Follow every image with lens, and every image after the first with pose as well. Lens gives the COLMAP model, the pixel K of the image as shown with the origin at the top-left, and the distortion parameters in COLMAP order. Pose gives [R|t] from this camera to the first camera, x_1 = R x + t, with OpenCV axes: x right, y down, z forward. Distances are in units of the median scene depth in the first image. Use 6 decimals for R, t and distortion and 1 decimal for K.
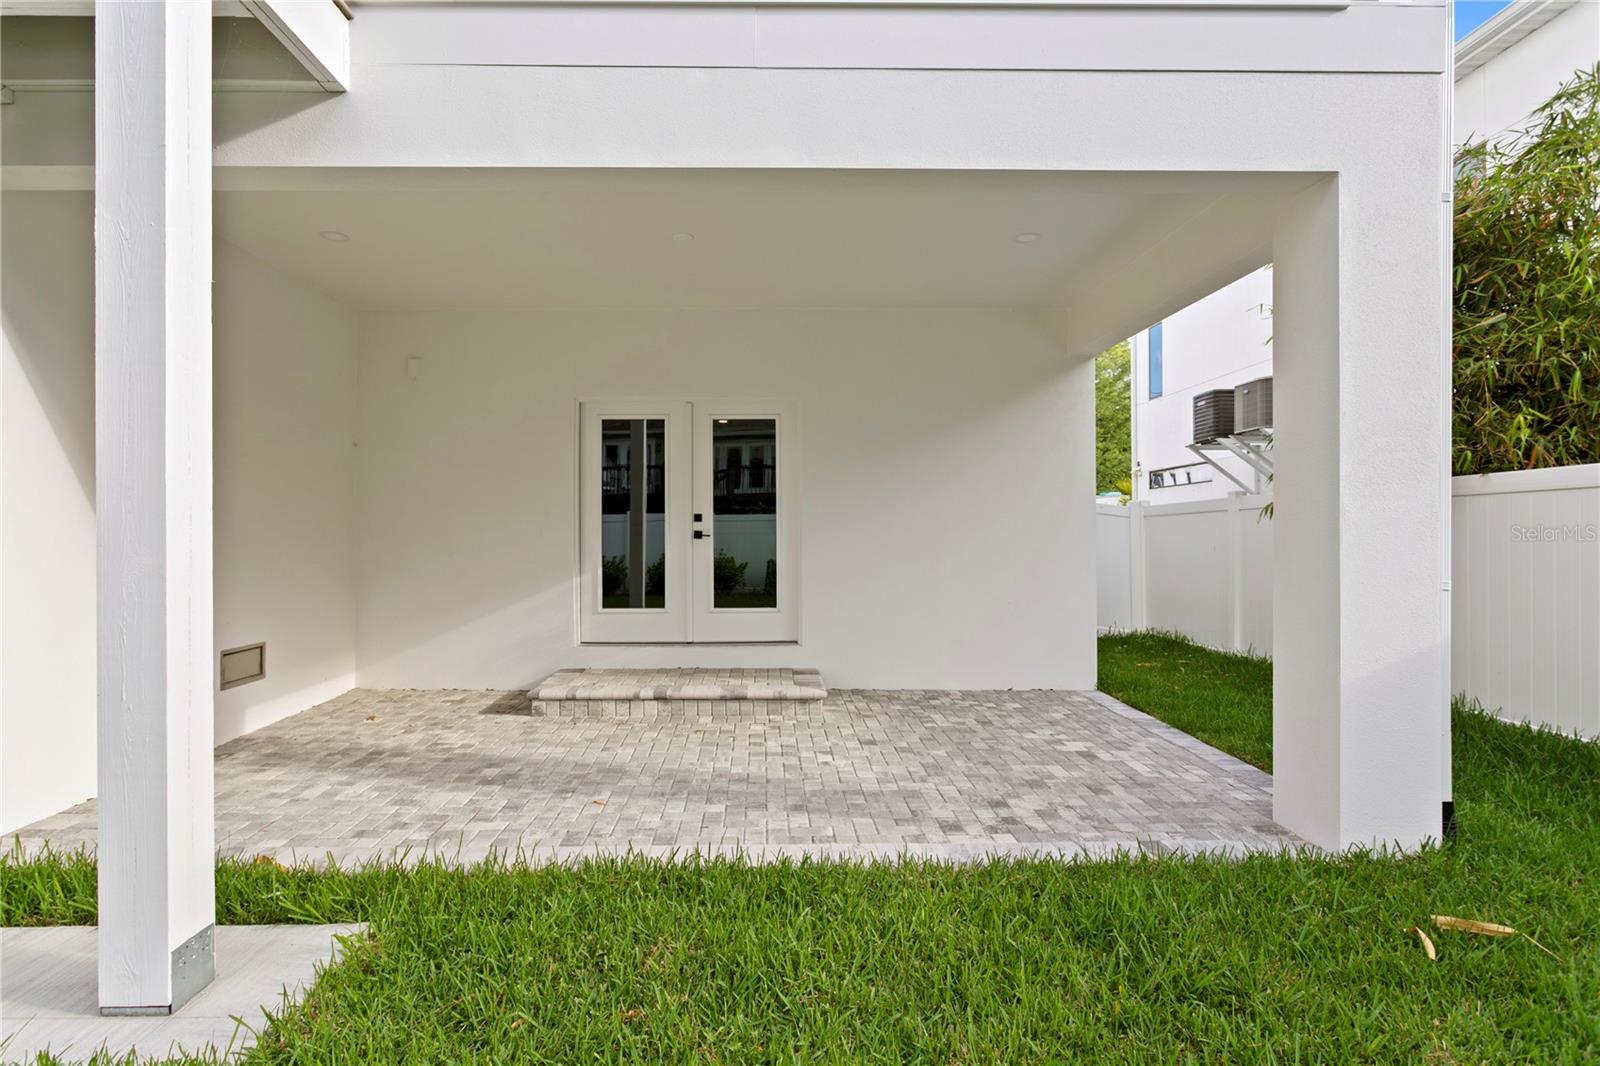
lens RADIAL K [[779.0, 0, 751.3], [0, 779.0, 535.8], [0, 0, 1]] dist [-0.000765, 0.002383]
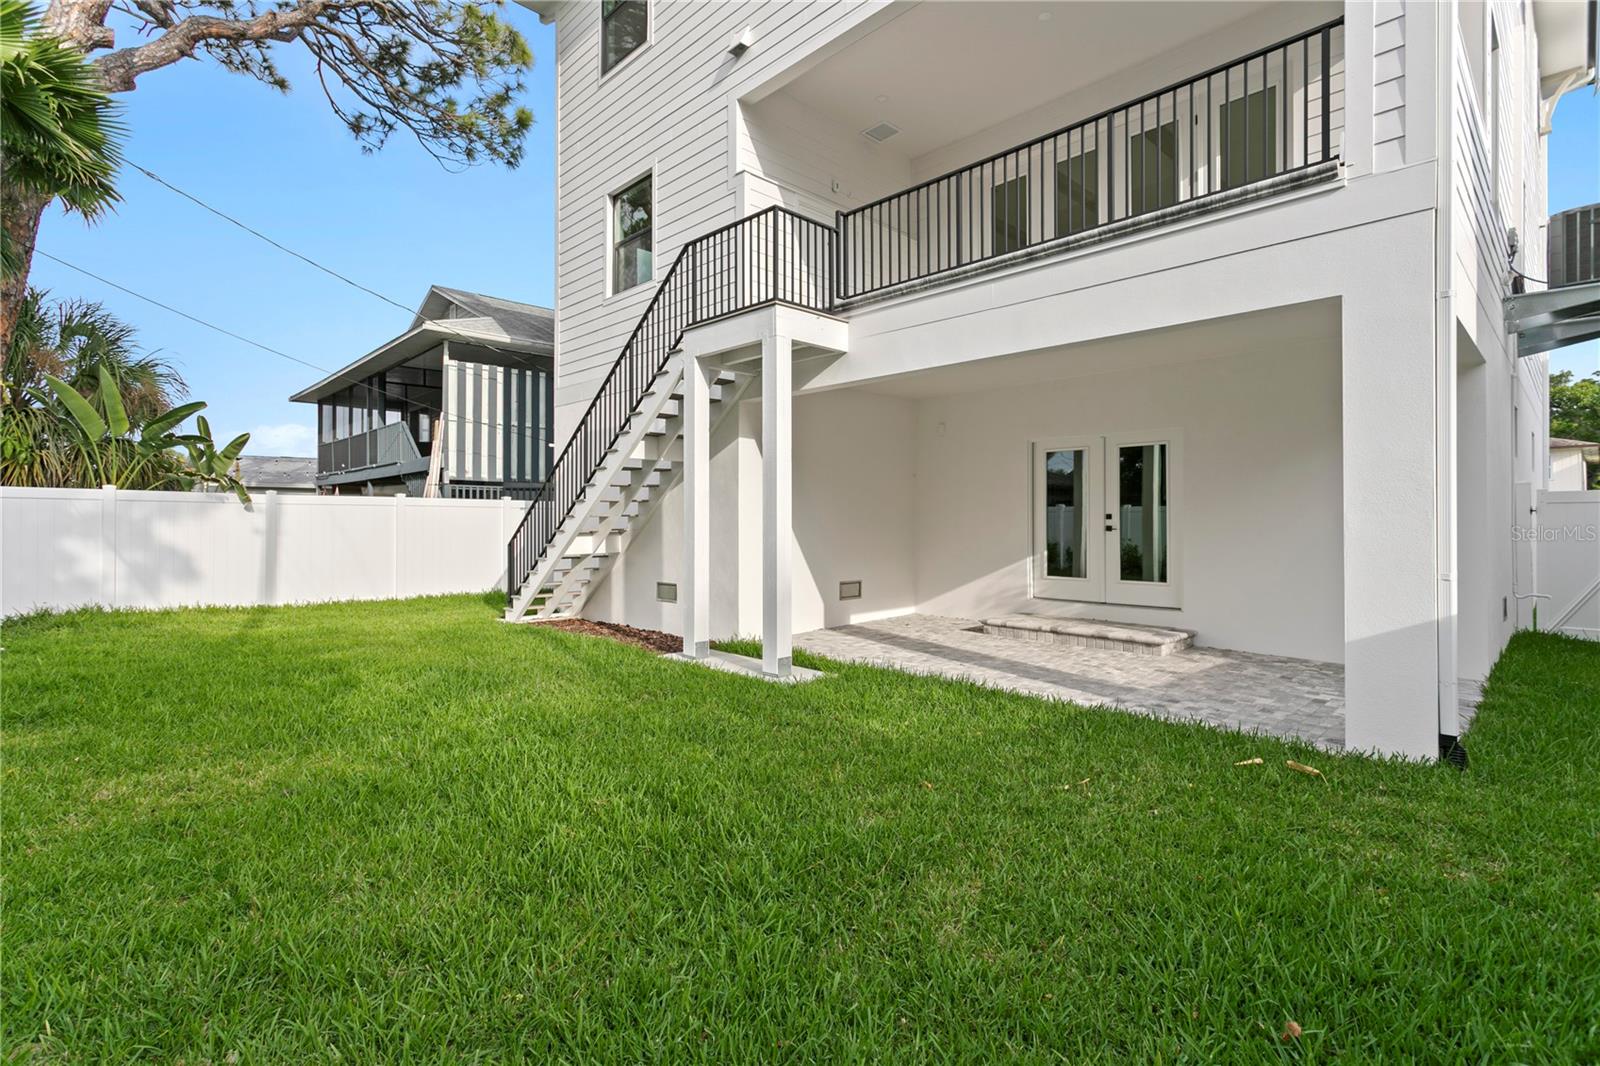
lens RADIAL K [[759.7, 0, 801.1], [0, 759.7, 521.5], [0, 0, 1]] dist [0.000543, 0.003895]
pose [[0.703322, 0.004161, -0.710859, 0.606924], [-0.003182, 0.999991, 0.002706, -0.018544], [0.710864, 0.000359, 0.703329, -0.446964]]
